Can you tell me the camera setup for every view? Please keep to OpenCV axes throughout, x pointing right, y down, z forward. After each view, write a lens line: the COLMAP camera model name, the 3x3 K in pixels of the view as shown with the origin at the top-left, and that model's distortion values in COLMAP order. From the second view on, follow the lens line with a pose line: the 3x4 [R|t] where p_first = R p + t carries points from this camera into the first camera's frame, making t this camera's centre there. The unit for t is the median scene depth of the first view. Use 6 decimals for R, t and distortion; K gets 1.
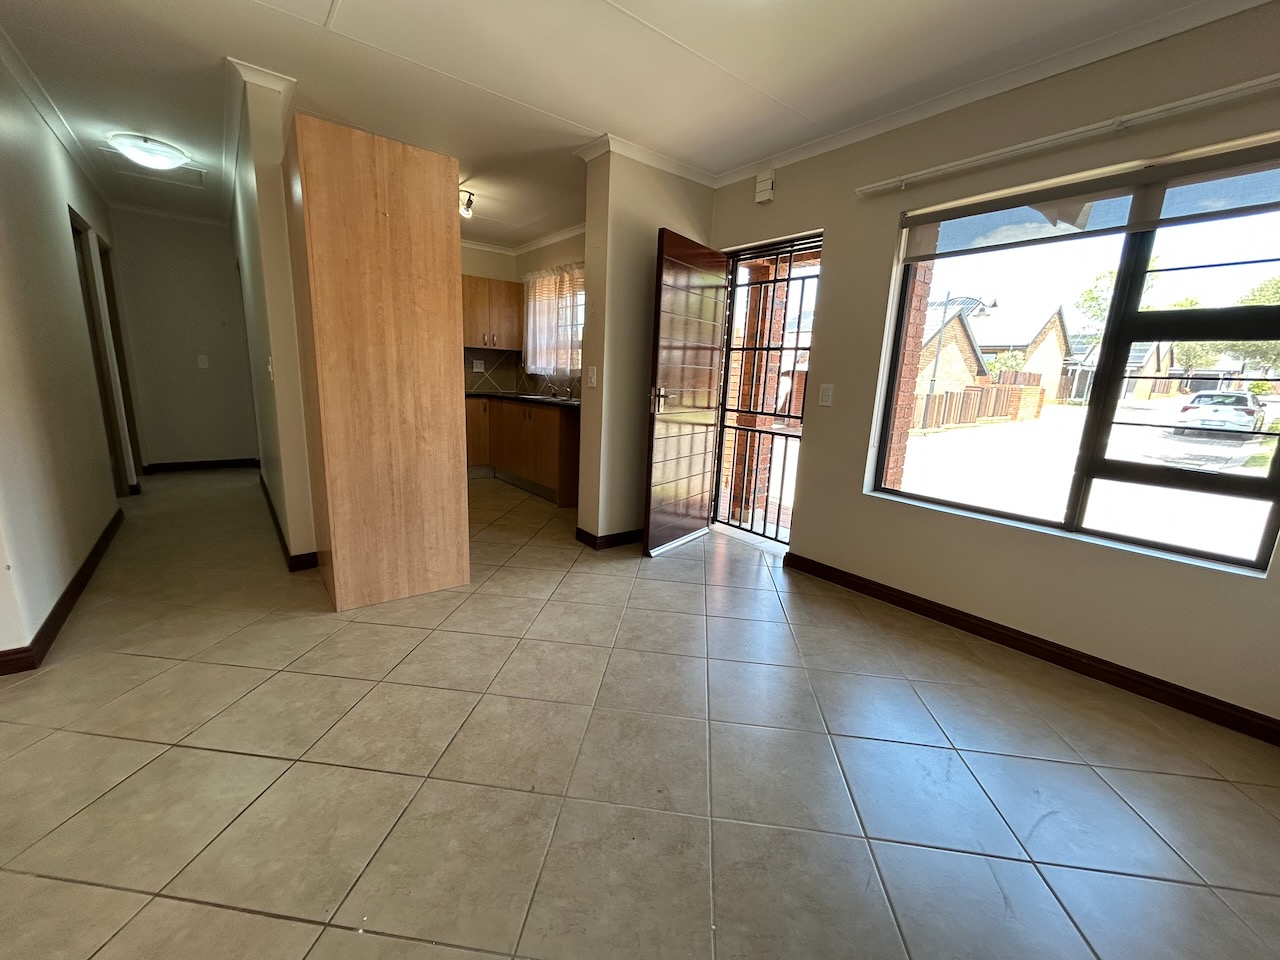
lens RADIAL K [[517.7, 0, 638.4], [0, 517.7, 483.4], [0, 0, 1]] dist [-0.002681, 0.000030]
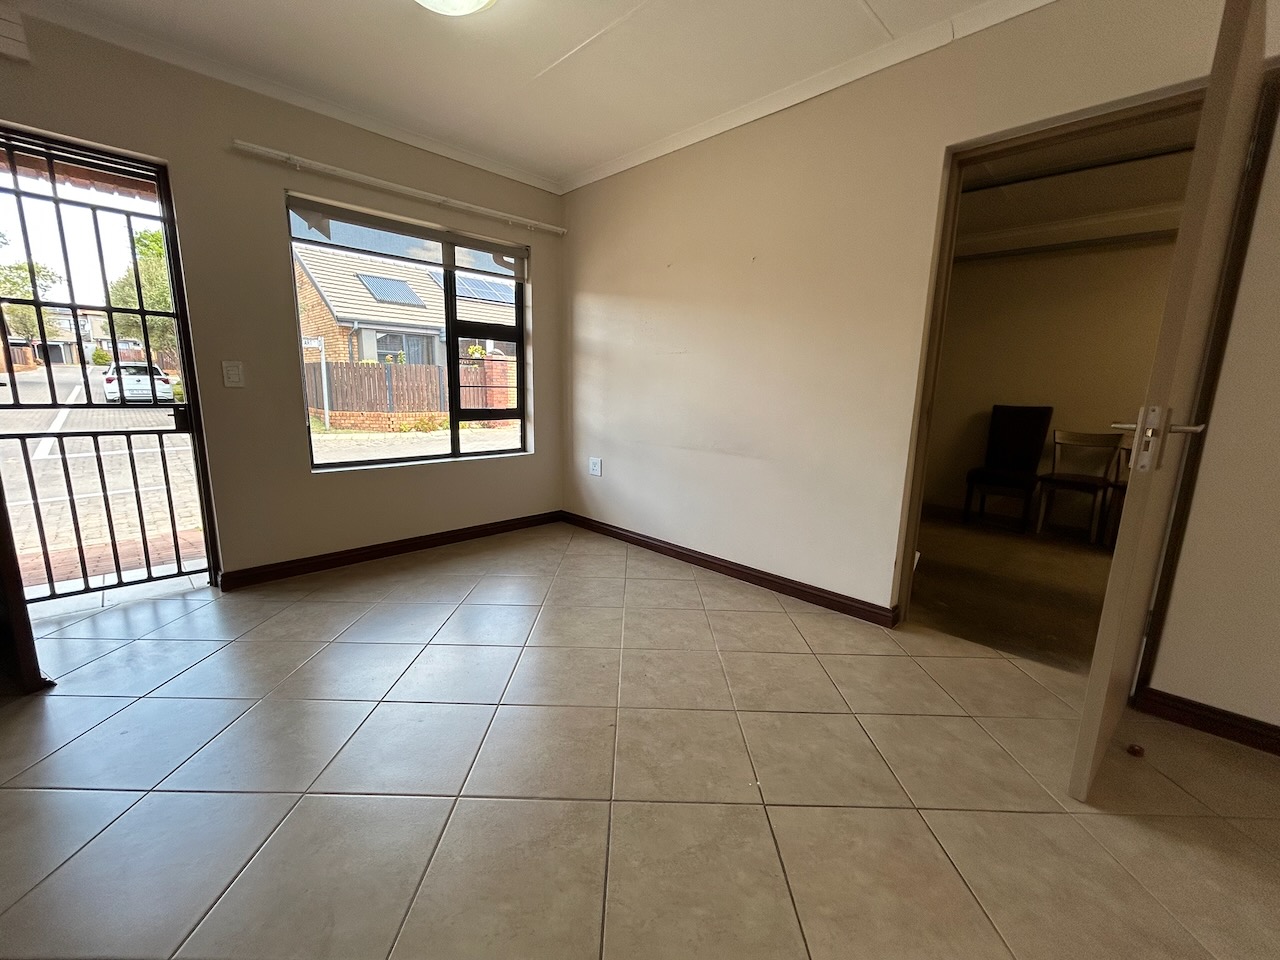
lens RADIAL K [[517.1, 0, 636.8], [0, 517.1, 483.0], [0, 0, 1]] dist [-0.000041, 0.000471]
pose [[-0.117510, -0.229576, 0.966171, -0.684195], [0.174222, 0.953056, 0.247649, -0.112901], [-0.977670, 0.197429, -0.071996, 0.527505]]
